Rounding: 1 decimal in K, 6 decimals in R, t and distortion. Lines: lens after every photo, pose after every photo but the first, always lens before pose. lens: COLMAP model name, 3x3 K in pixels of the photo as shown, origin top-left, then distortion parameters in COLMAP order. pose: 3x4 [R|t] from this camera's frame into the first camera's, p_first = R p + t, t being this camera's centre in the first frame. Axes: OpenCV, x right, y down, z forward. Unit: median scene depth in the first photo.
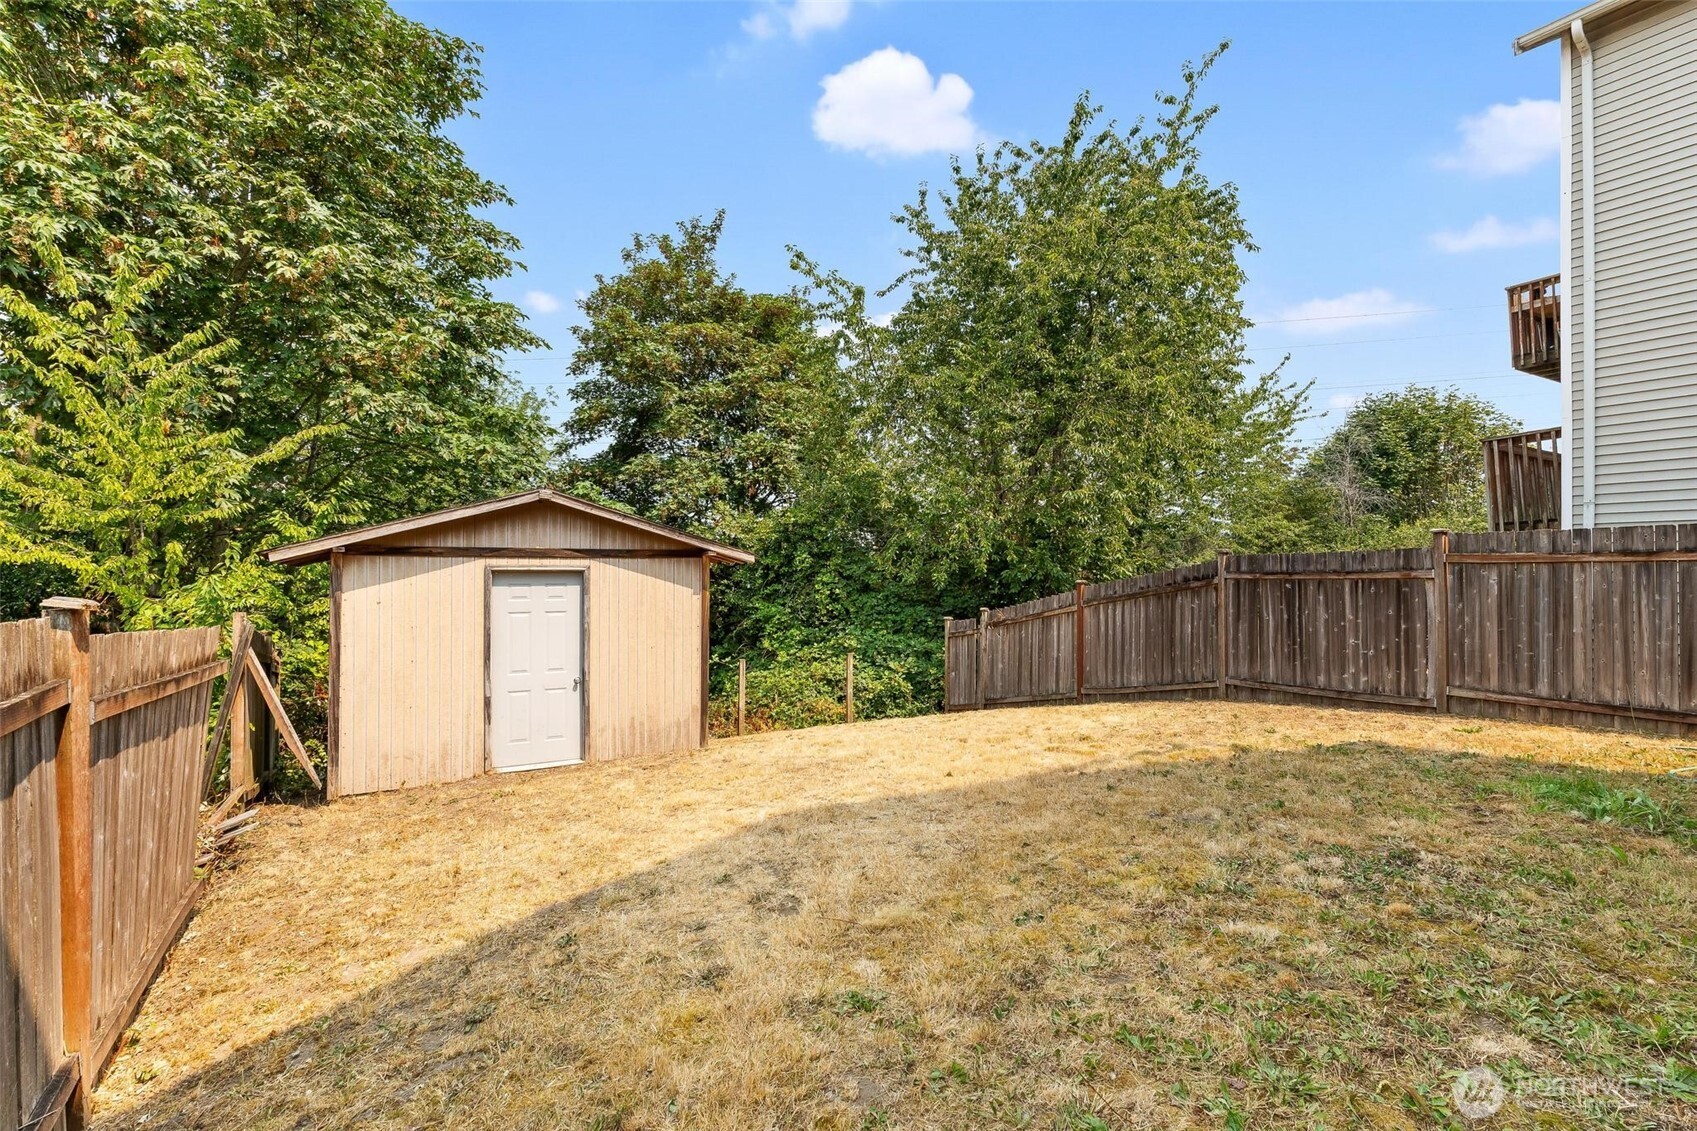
lens RADIAL K [[793.9, 0, 848.5], [0, 793.9, 565.5], [0, 0, 1]] dist [-0.001412, 0.000332]
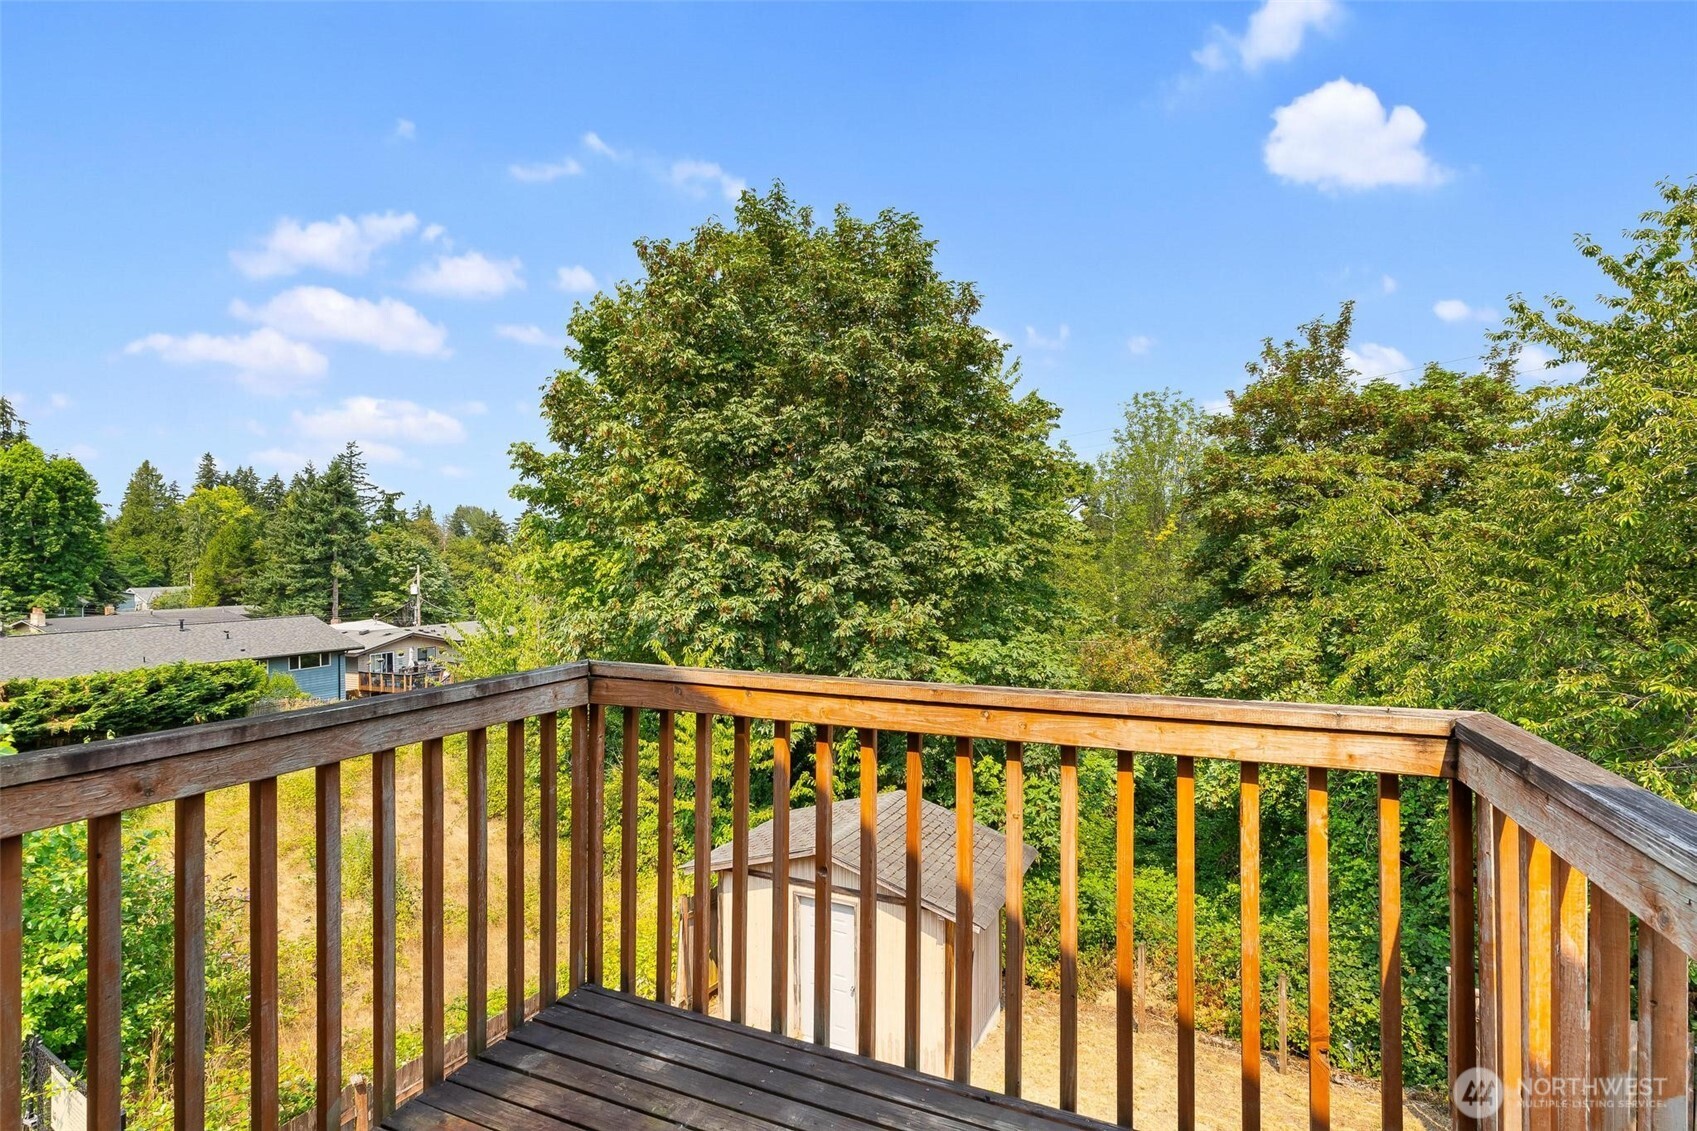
lens RADIAL K [[793.9, 0, 848.5], [0, 793.9, 565.5], [0, 0, 1]] dist [-0.001412, 0.000332]
pose [[0.556143, -0.005693, -0.831067, 0.731709], [0.014582, 0.999889, 0.002909, -0.550955], [0.830959, -0.013736, 0.556164, 0.287622]]
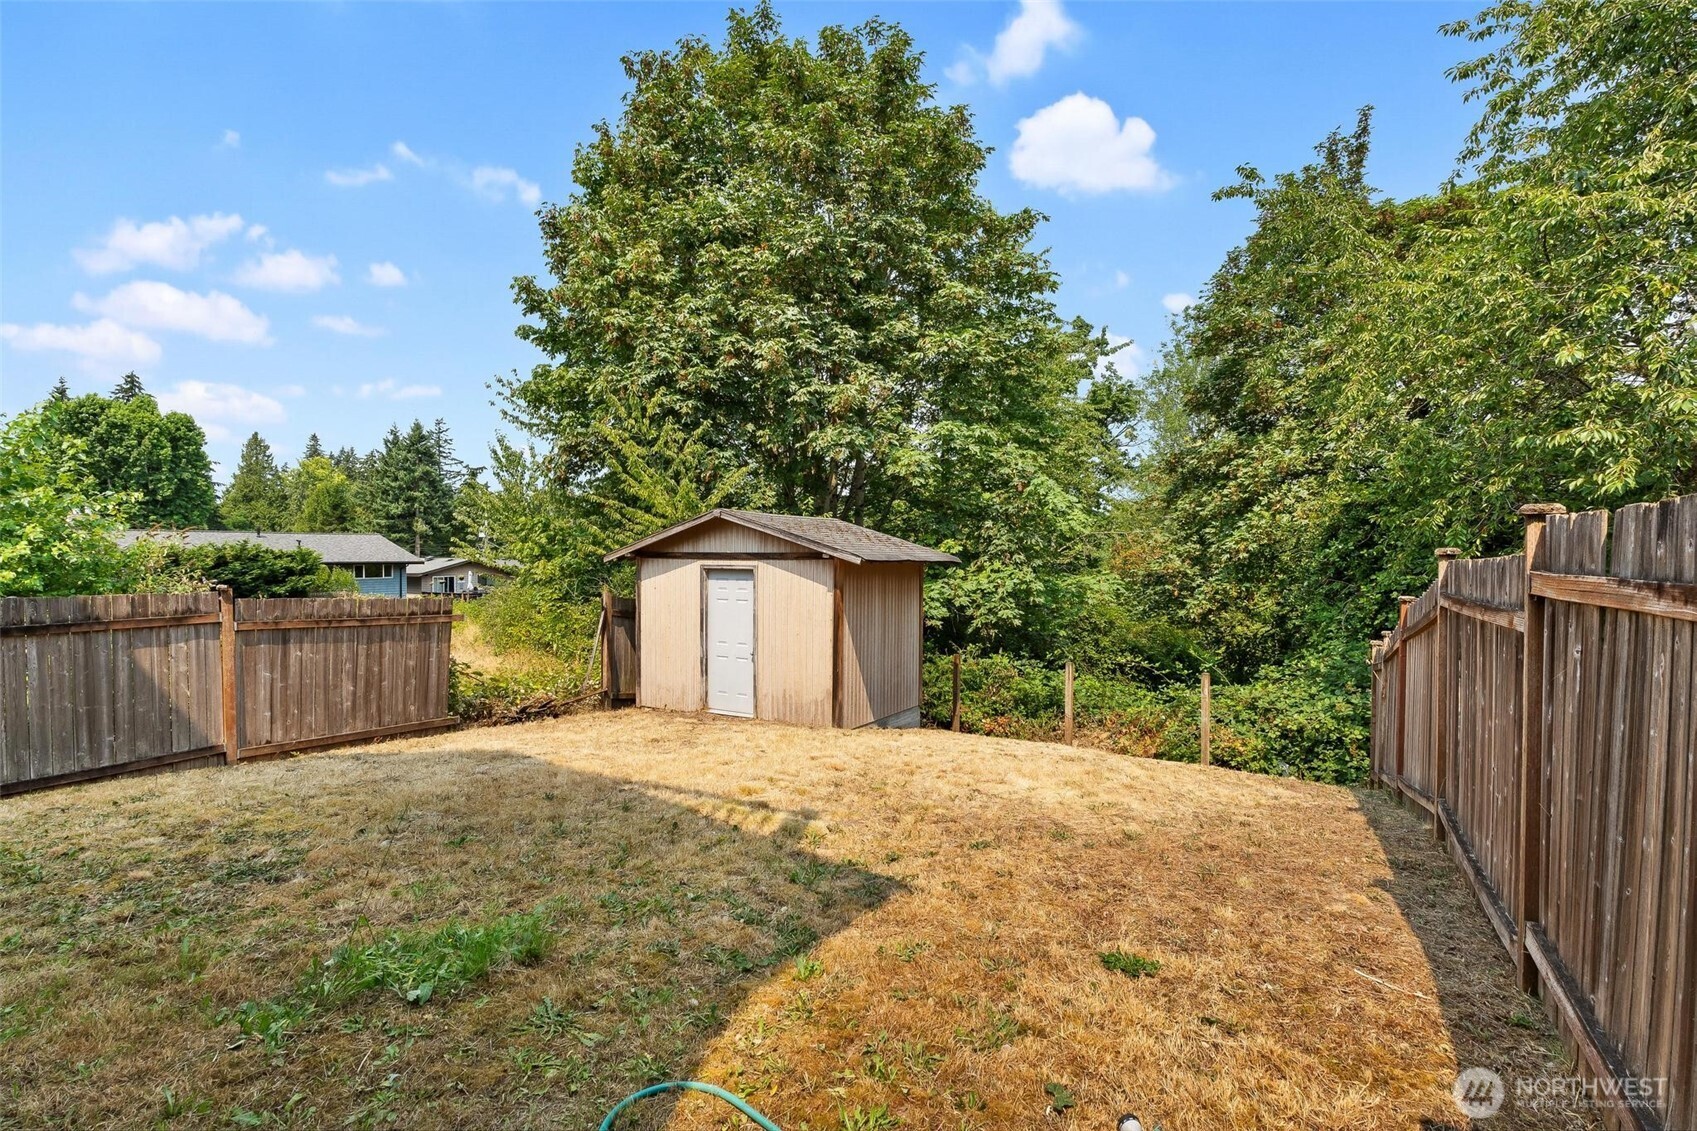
lens RADIAL K [[788.8, 0, 848.5], [0, 788.8, 565.5], [0, 0, 1]] dist [0.000343, -0.000523]
pose [[0.481351, 0.012331, -0.876441, 0.862502], [0.001276, 0.999890, 0.014768, -0.018788], [0.876527, -0.008227, 0.481283, 0.521559]]
